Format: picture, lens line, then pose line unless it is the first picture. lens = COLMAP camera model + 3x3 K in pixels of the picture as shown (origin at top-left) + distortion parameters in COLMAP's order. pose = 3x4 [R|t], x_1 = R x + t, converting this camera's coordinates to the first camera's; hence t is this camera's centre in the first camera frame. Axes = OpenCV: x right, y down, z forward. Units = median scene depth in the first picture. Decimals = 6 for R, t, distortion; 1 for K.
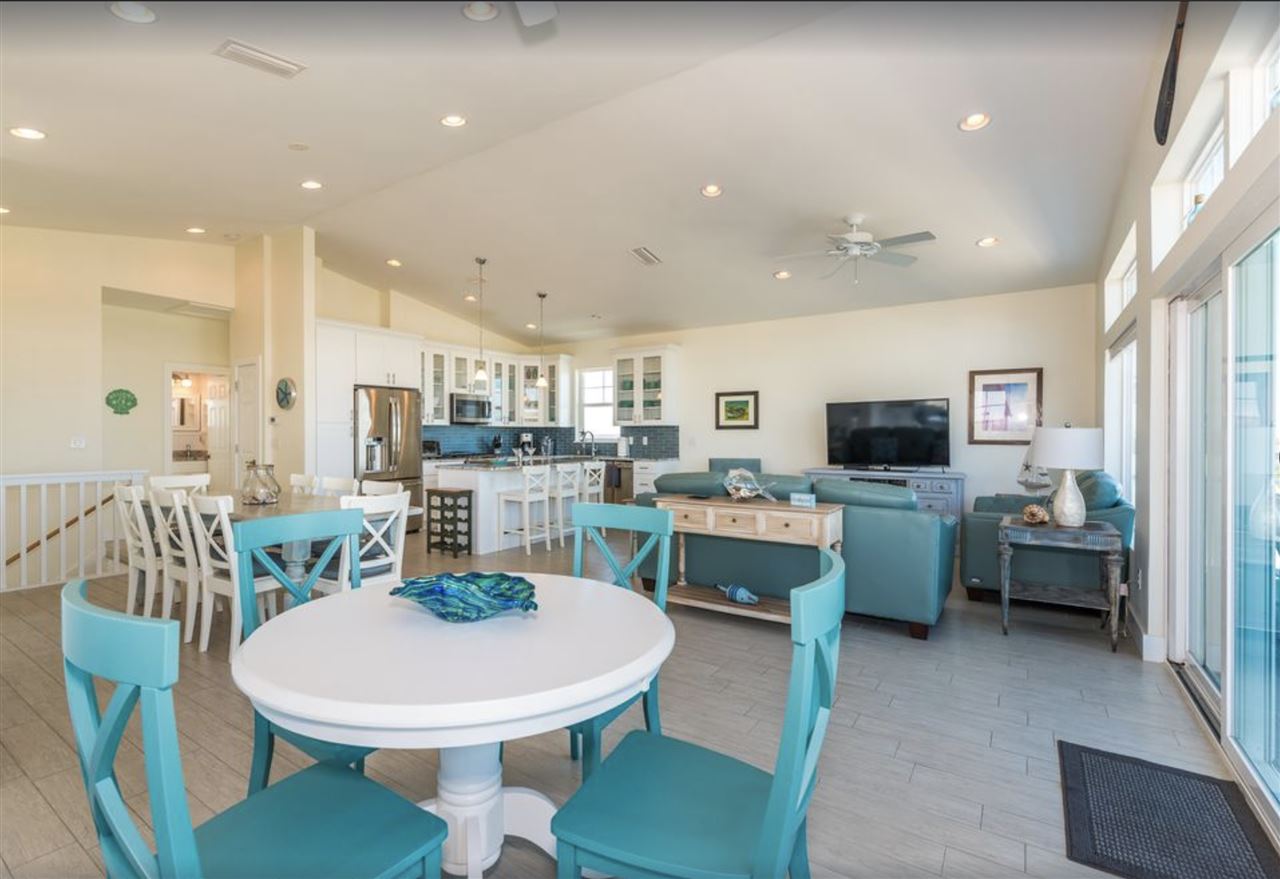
lens RADIAL K [[589.8, 0, 637.3], [0, 589.8, 440.6], [0, 0, 1]] dist [-0.002944, -0.000093]
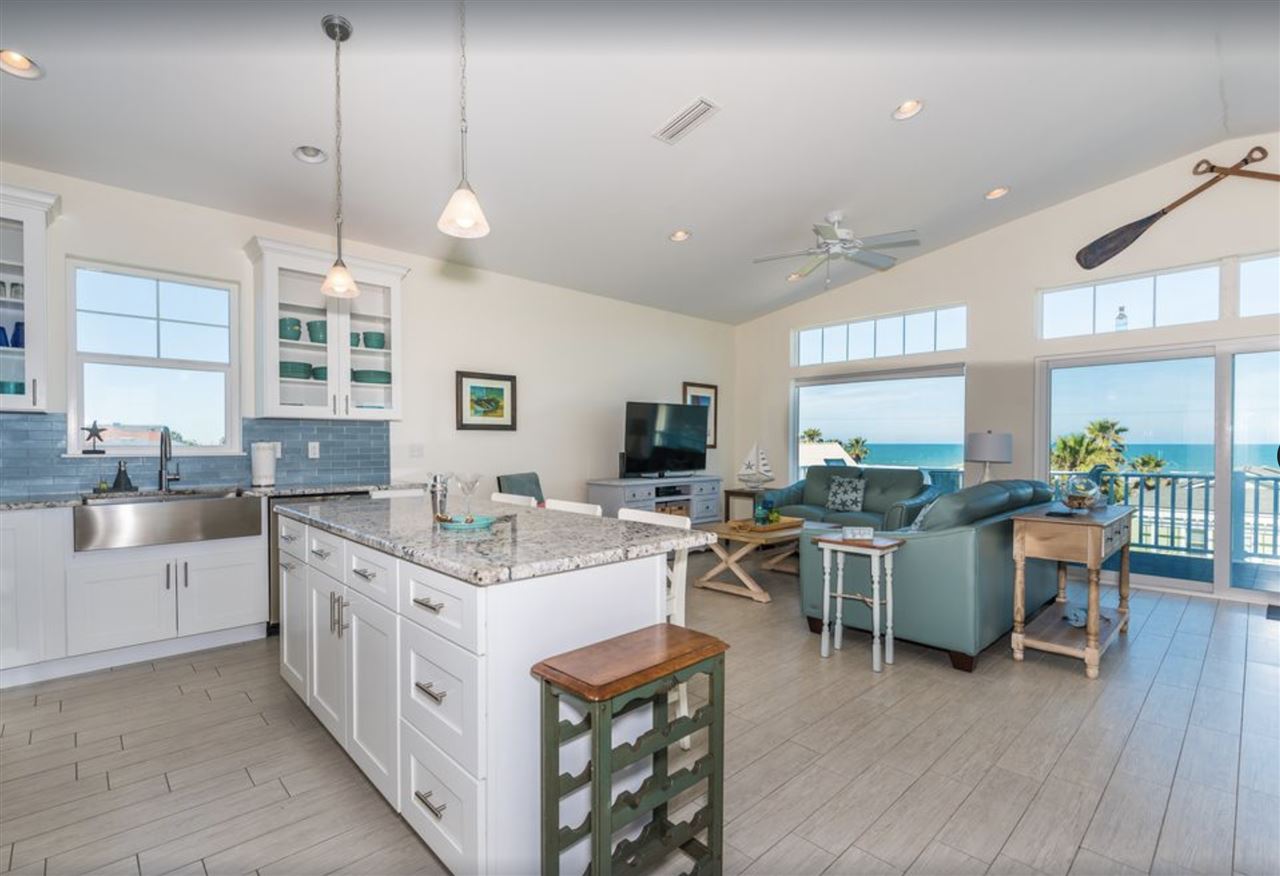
lens RADIAL K [[589.8, 0, 640.1], [0, 589.8, 444.1], [0, 0, 1]] dist [-0.002944, -0.000093]
pose [[0.227166, -0.007083, 0.973830, -0.432410], [0.002777, 0.999974, 0.006626, -0.007551], [-0.973852, 0.001199, 0.227179, 0.680451]]
